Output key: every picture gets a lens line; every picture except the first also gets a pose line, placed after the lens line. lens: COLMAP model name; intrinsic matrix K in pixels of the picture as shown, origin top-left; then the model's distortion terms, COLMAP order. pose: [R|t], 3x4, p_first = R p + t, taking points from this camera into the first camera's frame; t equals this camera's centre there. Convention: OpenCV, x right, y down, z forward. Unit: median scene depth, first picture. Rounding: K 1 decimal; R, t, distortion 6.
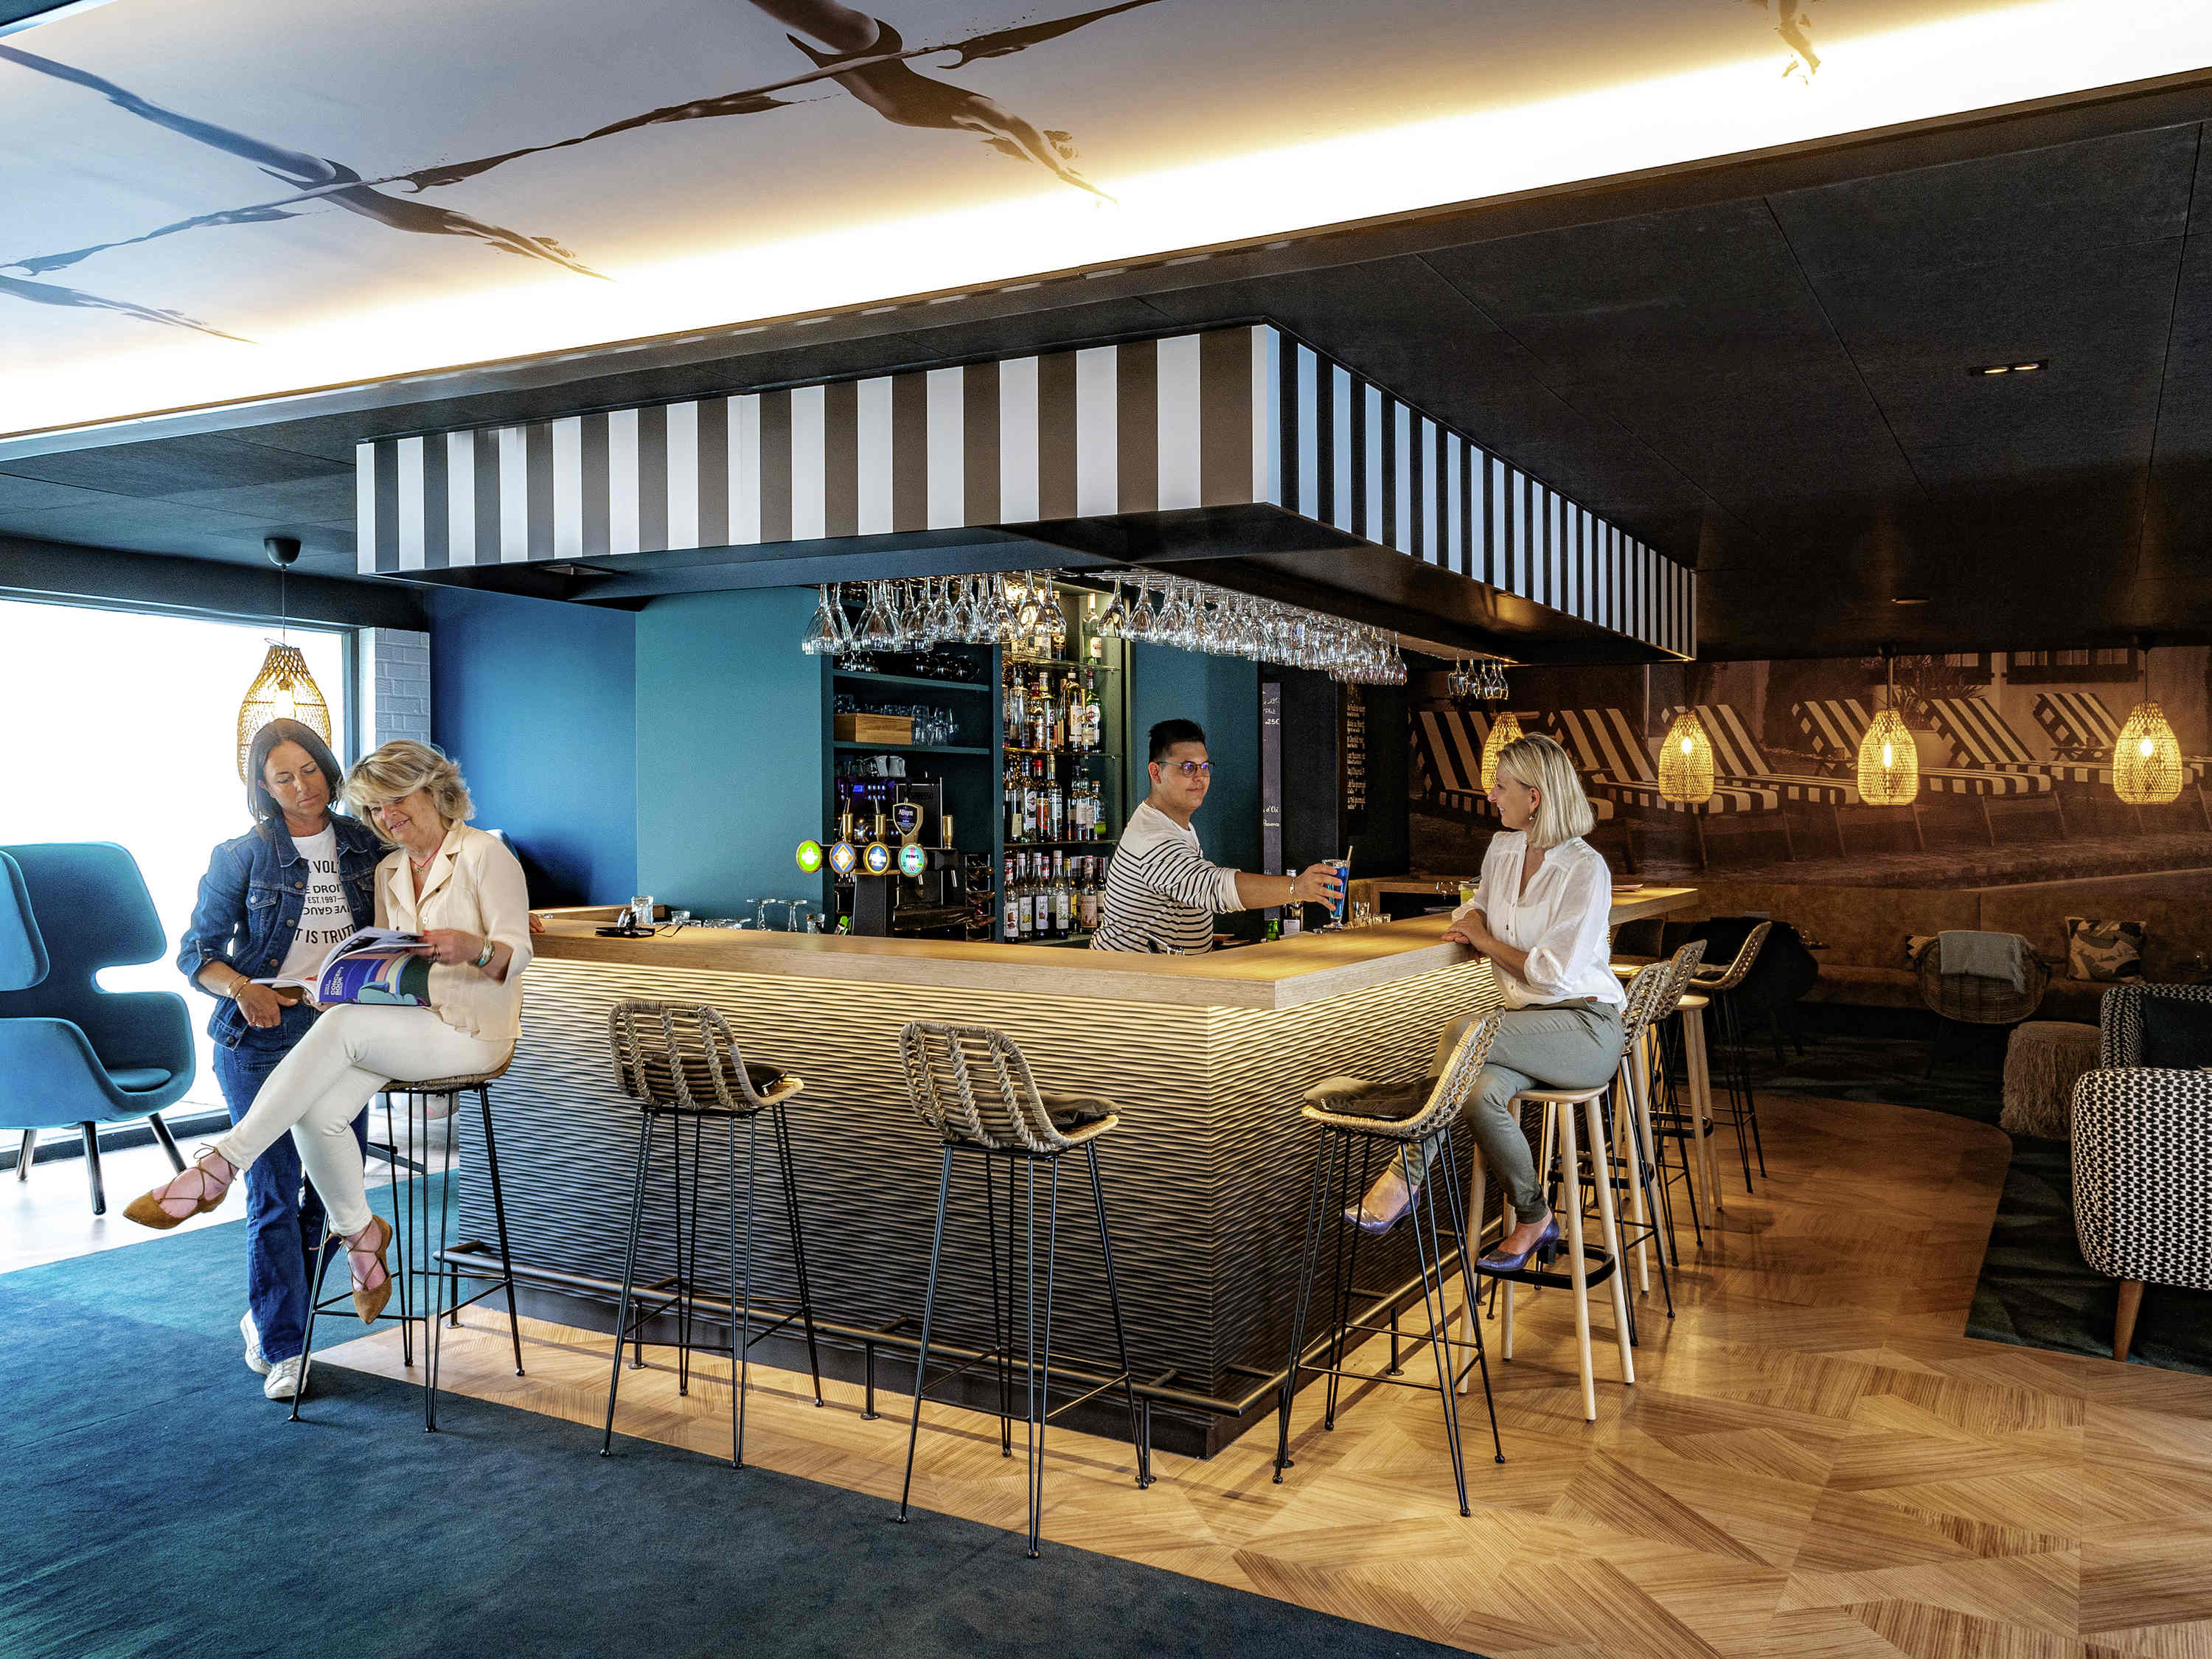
lens RADIAL K [[1532.3, 0, 1177.0], [0, 1532.3, 787.6], [0, 0, 1]] dist [0.000650, -0.003636]
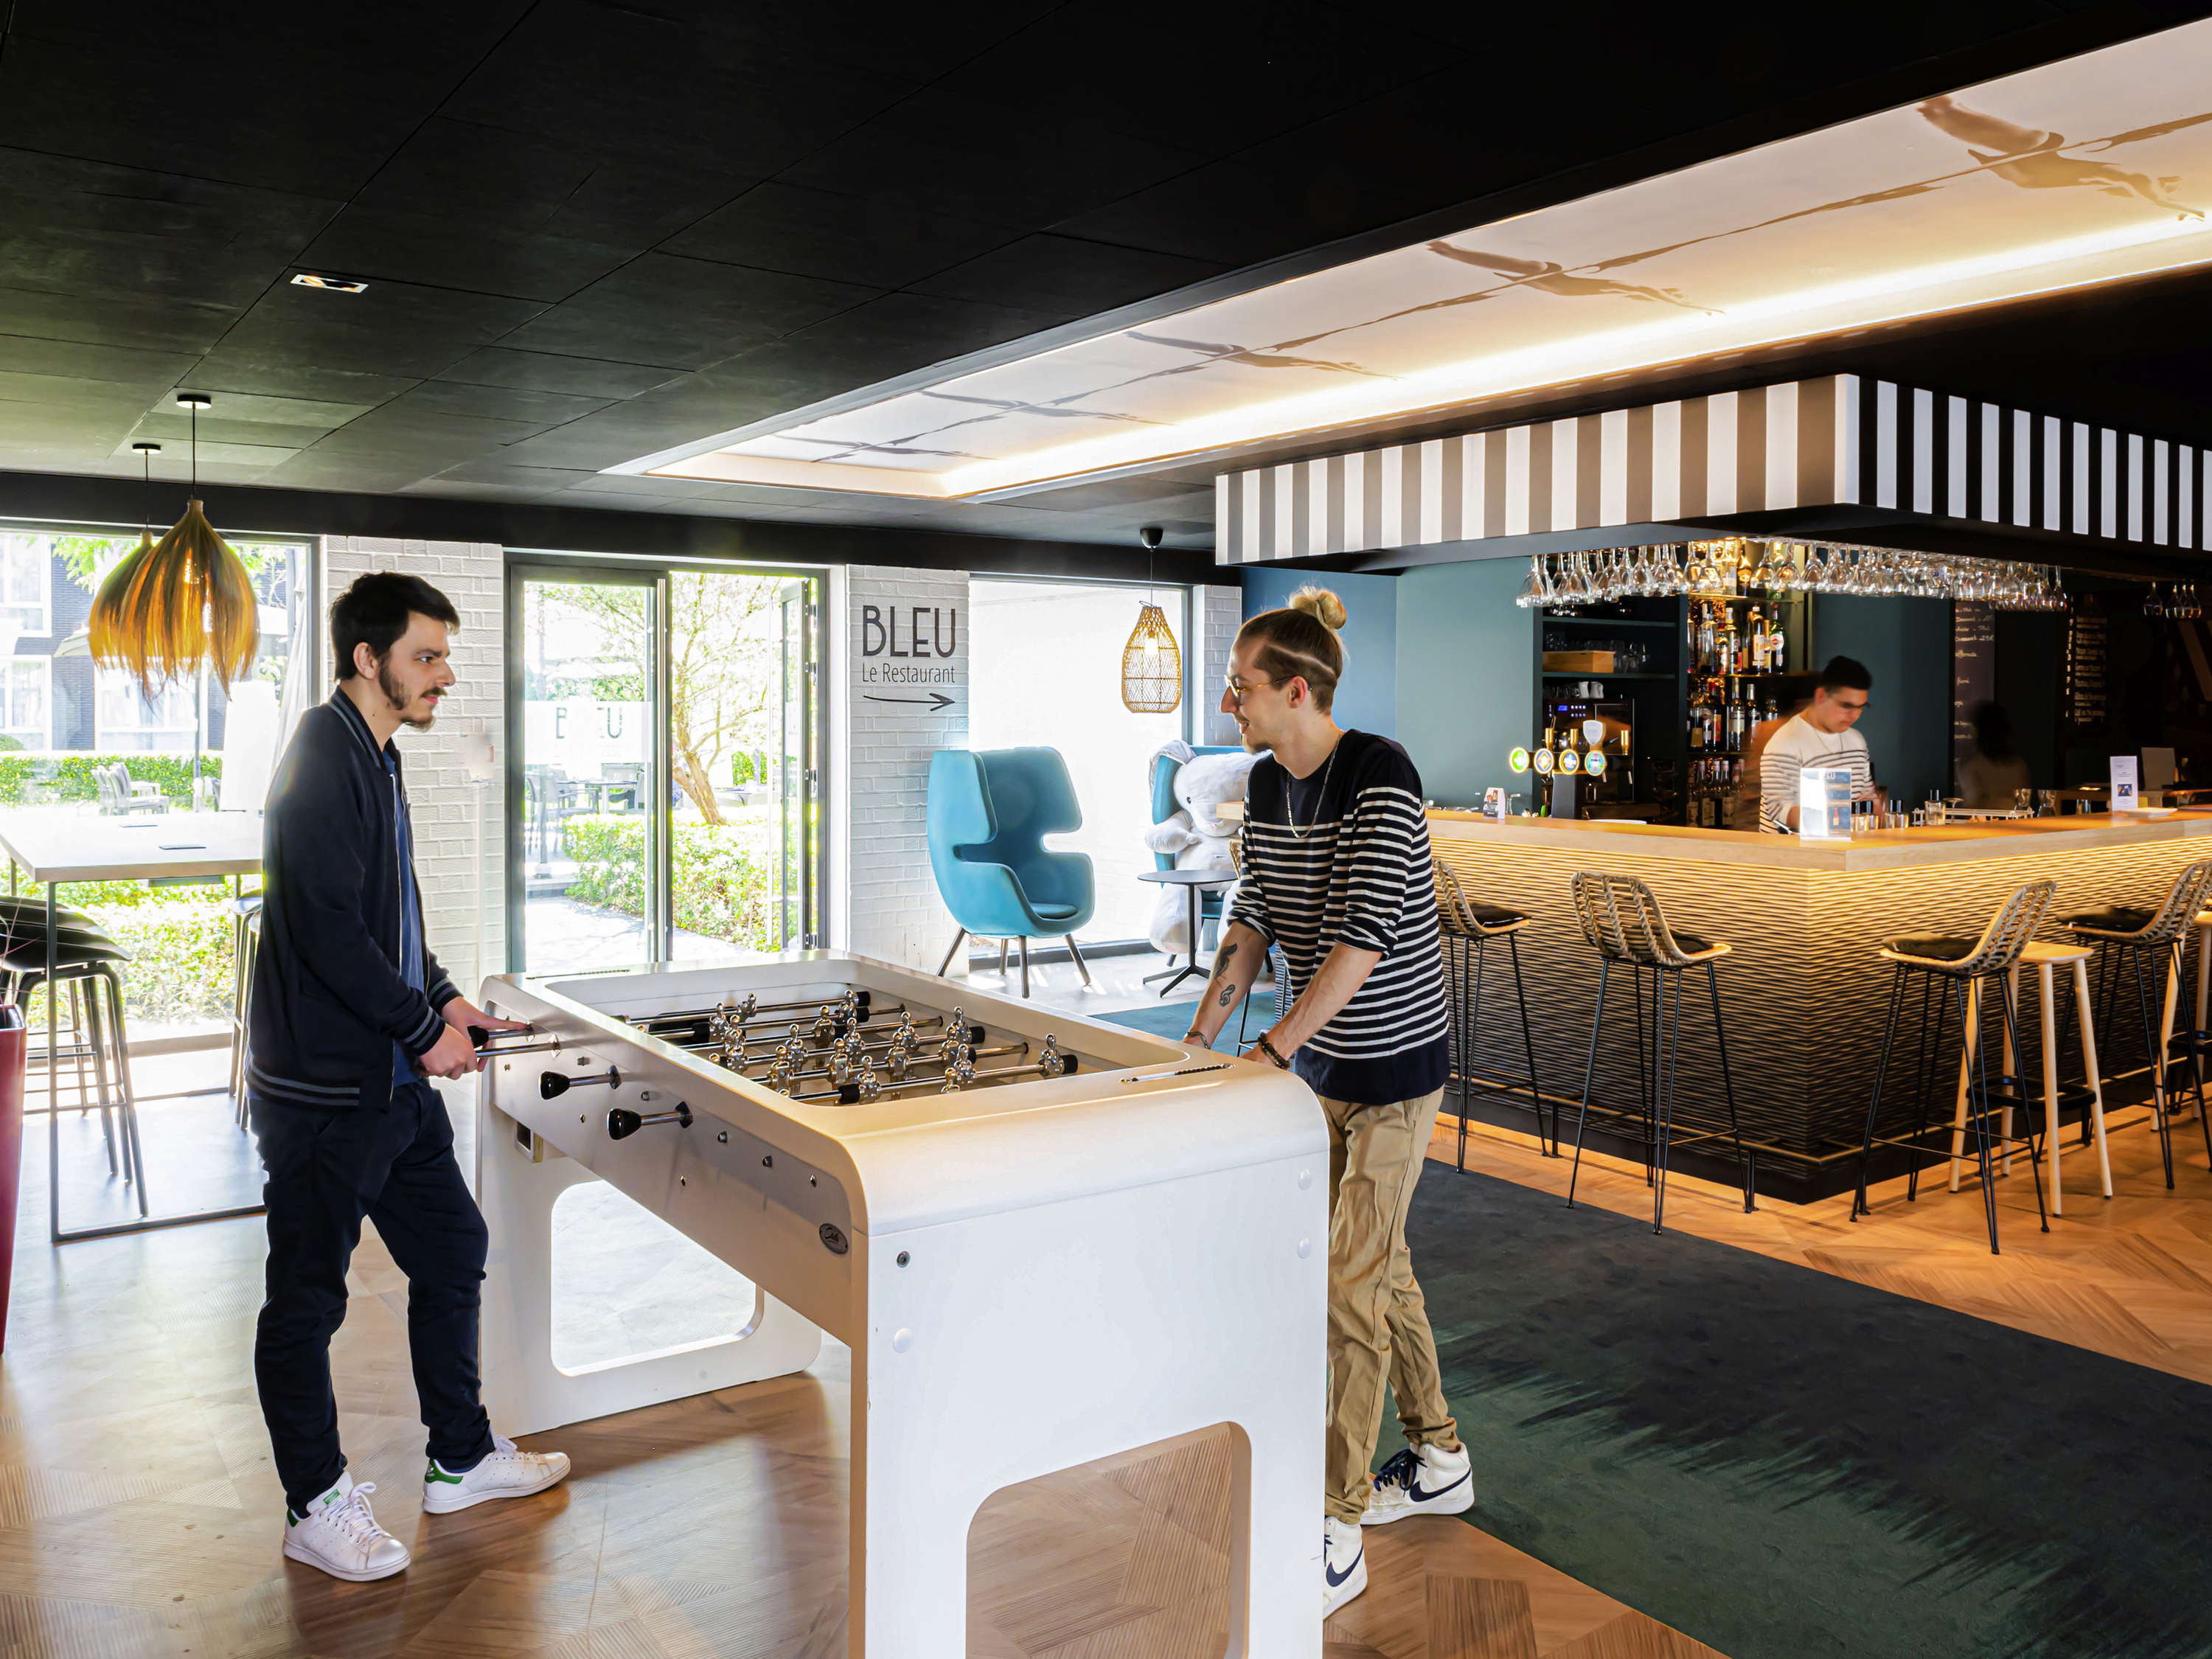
lens RADIAL K [[1700.3, 0, 1106.0], [0, 1700.3, 829.5], [0, 0, 1]] dist [0.092039, 0.002024]
pose [[0.877036, 0.031685, -0.479378, 0.168901], [0.005918, 0.997035, 0.076726, -0.012089], [0.480388, -0.070128, 0.874248, -0.509495]]
